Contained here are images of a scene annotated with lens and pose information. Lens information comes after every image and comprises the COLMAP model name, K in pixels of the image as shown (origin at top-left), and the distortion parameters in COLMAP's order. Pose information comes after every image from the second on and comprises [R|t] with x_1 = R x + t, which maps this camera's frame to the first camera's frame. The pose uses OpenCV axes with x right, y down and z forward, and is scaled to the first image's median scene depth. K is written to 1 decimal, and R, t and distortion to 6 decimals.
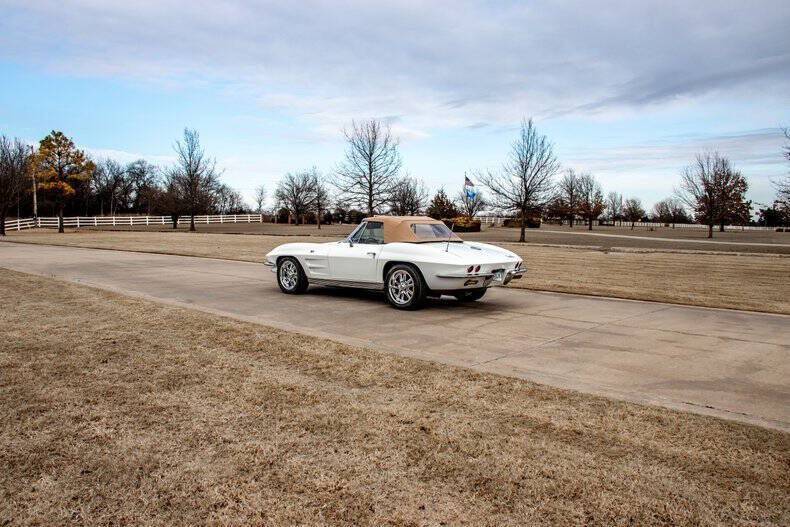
lens RADIAL K [[649.4, 0, 386.7], [0, 649.4, 260.1], [0, 0, 1]] dist [-0.165371, 0.152979]
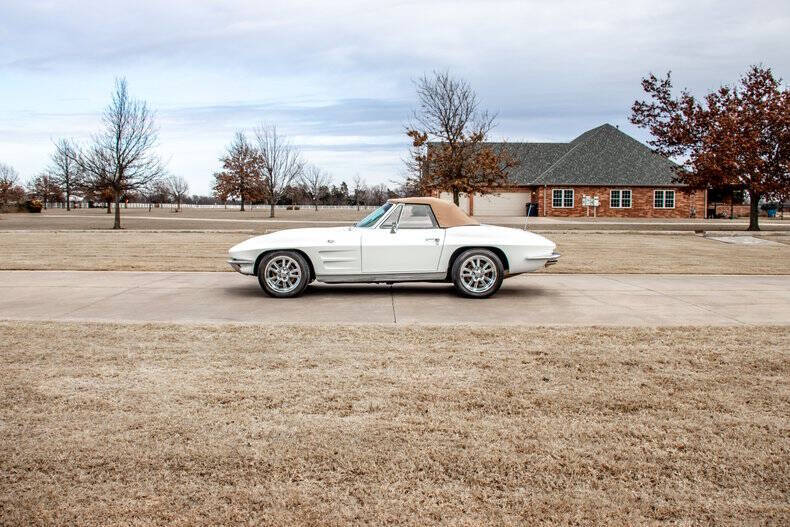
lens RADIAL K [[760.2, 0, 384.9], [0, 760.2, 255.1], [0, 0, 1]] dist [-0.148443, 0.150910]
pose [[0.739123, -0.056671, 0.671182, -0.283801], [0.050236, 0.998317, 0.028971, -0.008260], [-0.671694, 0.012304, 0.740726, 0.102896]]
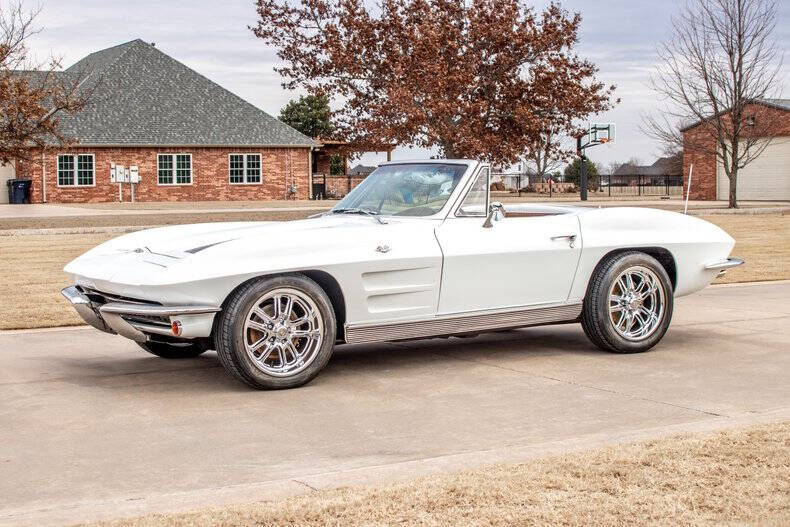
lens RADIAL K [[1307.2, 0, 395.0], [0, 1307.2, 263.5], [0, 0, 1]] dist [-0.084473, 0.046878]
pose [[0.274214, -0.077736, 0.958522, -0.325048], [0.075247, 0.995406, 0.059201, -0.019381], [-0.958720, 0.055892, 0.278803, 0.321253]]
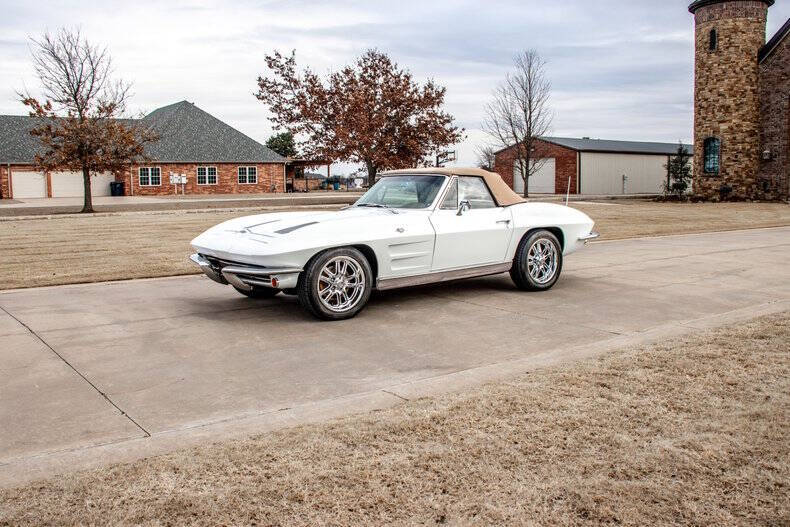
lens RADIAL K [[727.5, 0, 391.2], [0, 727.5, 266.3], [0, 0, 1]] dist [-0.156556, 0.161844]
pose [[0.185785, -0.130992, 0.973820, -0.297219], [0.073986, 0.990125, 0.119070, -0.023479], [-0.979801, 0.049927, 0.193642, 0.359092]]
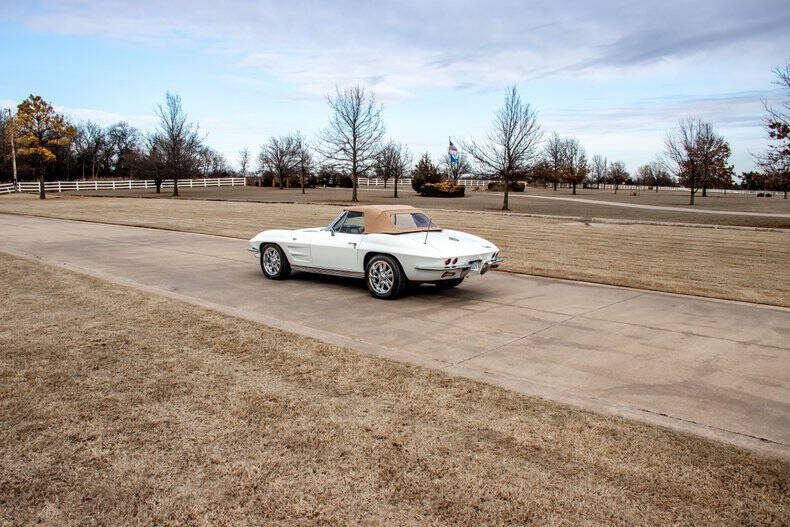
lens RADIAL K [[649.4, 0, 386.7], [0, 649.4, 260.1], [0, 0, 1]] dist [-0.165371, 0.152979]
pose [[0.999724, -0.000837, 0.023459, 0.002502], [-0.000580, 0.998178, 0.060330, -0.016758], [-0.023466, -0.060326, 0.997903, -0.009479]]
